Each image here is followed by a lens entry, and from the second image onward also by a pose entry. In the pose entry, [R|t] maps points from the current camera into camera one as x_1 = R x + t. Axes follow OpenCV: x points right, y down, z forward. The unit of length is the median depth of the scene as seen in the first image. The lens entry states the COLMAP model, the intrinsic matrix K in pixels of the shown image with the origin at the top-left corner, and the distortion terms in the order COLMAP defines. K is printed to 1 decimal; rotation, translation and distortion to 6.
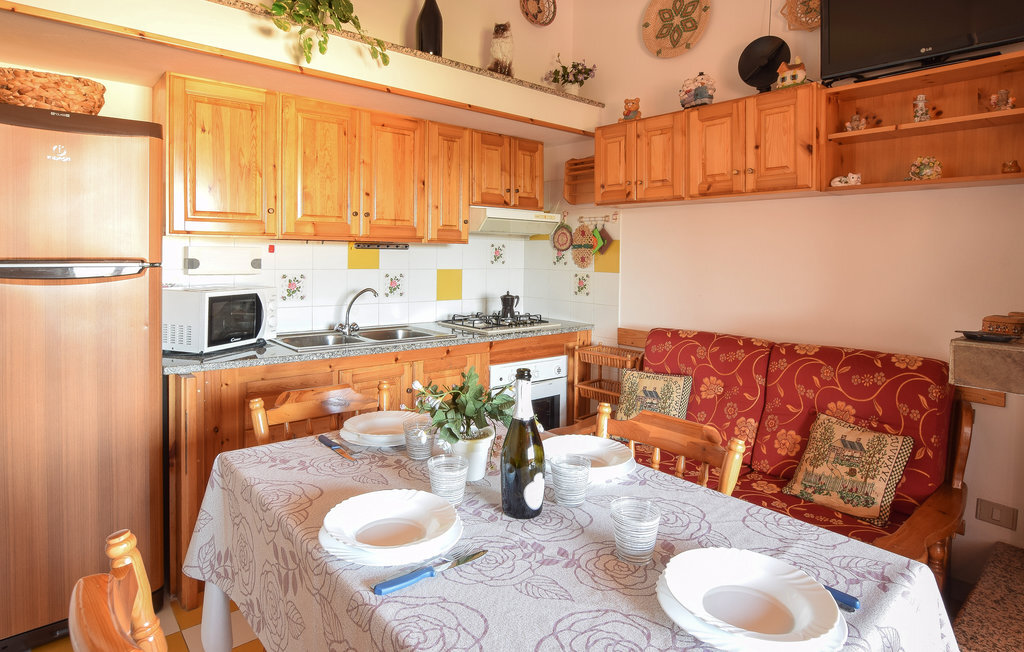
lens RADIAL K [[586.4, 0, 500.8], [0, 586.4, 250.3], [0, 0, 1]] dist [-0.002582, 0.000617]
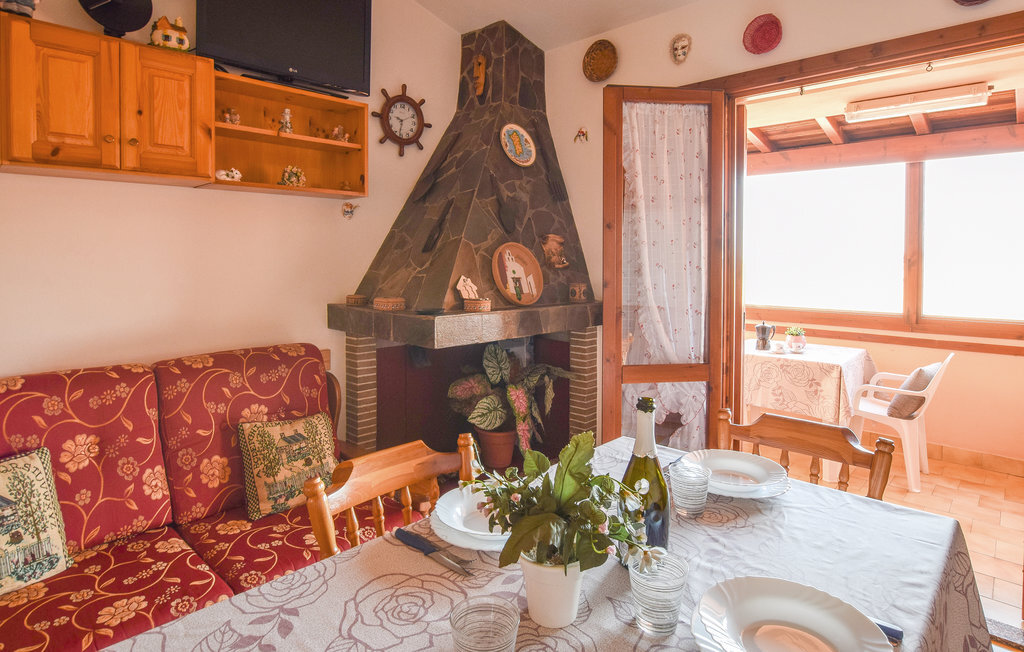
lens RADIAL K [[586.4, 0, 505.3], [0, 586.4, 259.4], [0, 0, 1]] dist [-0.002582, 0.000617]
pose [[-0.109364, -0.008831, 0.993963, -0.405072], [0.003937, 0.999949, 0.009317, 0.010680], [-0.993994, 0.004932, -0.109323, 0.662477]]
